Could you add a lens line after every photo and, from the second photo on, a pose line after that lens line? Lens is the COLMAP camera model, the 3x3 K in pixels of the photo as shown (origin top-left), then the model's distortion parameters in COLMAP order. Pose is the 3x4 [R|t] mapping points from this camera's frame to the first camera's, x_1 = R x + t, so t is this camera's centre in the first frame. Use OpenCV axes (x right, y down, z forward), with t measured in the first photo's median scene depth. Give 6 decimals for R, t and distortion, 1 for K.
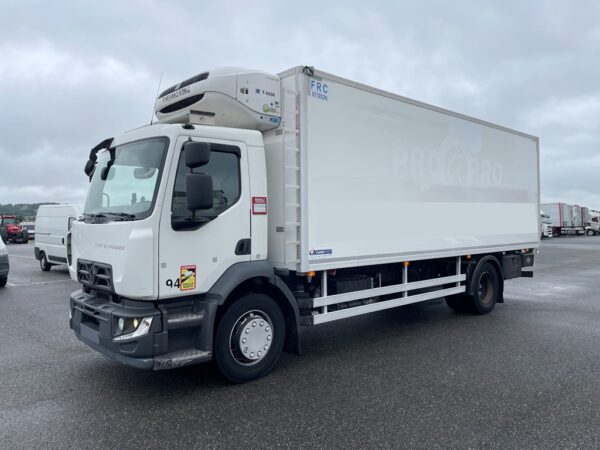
lens RADIAL K [[462.6, 0, 318.5], [0, 462.6, 225.6], [0, 0, 1]] dist [0.005755, 0.000960]
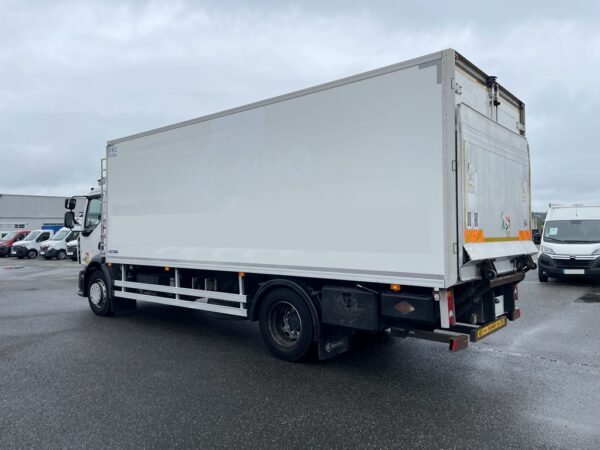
lens RADIAL K [[442.1, 0, 334.5], [0, 442.1, 220.1], [0, 0, 1]] dist [0.074922, 0.001797]
pose [[0.131805, -0.017832, -0.991115, 1.135739], [0.005204, 0.999837, -0.017296, -0.015044], [0.991262, -0.002878, 0.131877, 1.063918]]
